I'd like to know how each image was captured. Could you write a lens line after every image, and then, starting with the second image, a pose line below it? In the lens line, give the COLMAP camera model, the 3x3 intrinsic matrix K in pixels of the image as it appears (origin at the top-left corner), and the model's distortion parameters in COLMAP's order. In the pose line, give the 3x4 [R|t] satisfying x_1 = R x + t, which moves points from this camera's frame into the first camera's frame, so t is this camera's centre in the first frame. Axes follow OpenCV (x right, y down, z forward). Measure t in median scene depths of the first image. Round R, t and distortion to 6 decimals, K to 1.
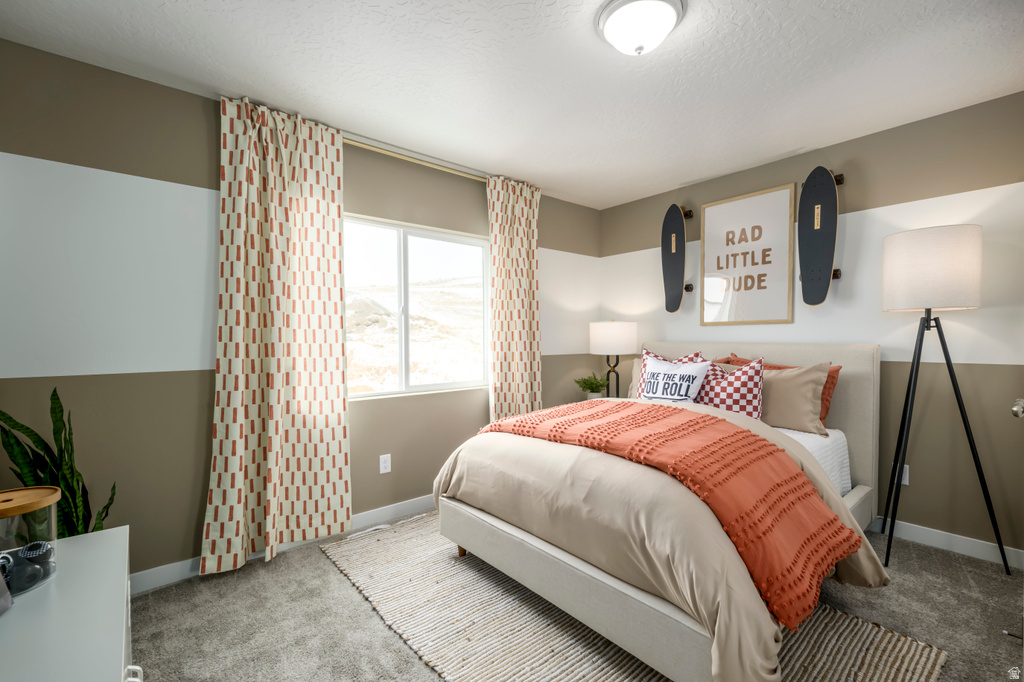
lens RADIAL K [[444.5, 0, 513.5], [0, 444.5, 344.5], [0, 0, 1]] dist [0.006453, 0.000346]
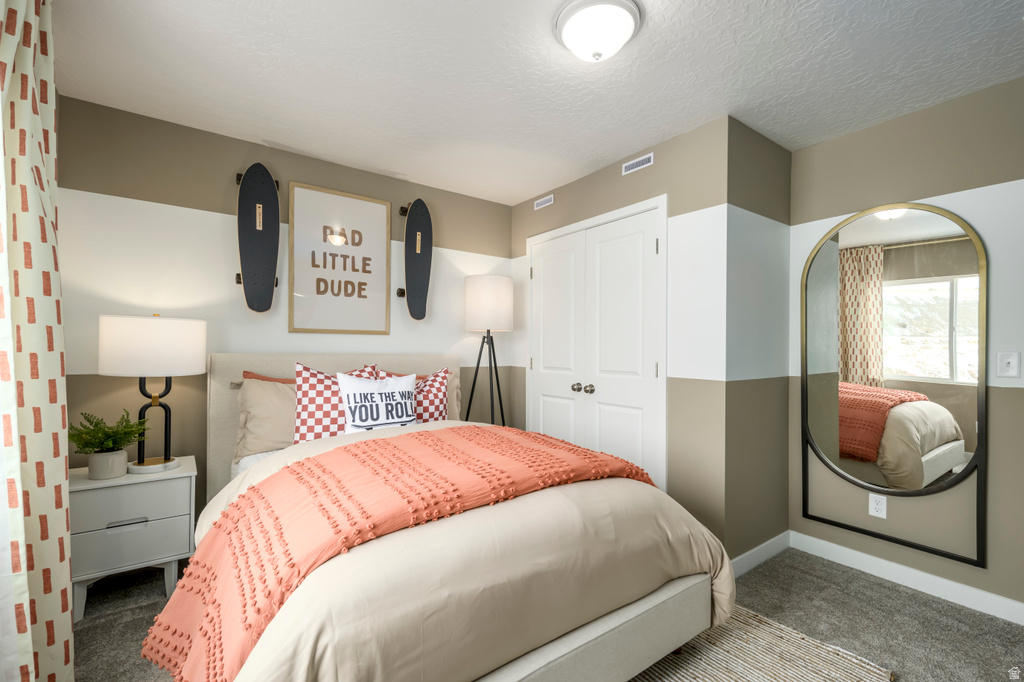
lens RADIAL K [[444.5, 0, 515.0], [0, 444.5, 347.3], [0, 0, 1]] dist [0.006453, 0.000346]
pose [[0.066256, 0.008648, 0.997765, -0.377506], [0.004421, 0.999950, -0.008961, -0.007200], [-0.997793, 0.005005, 0.066214, 0.600520]]
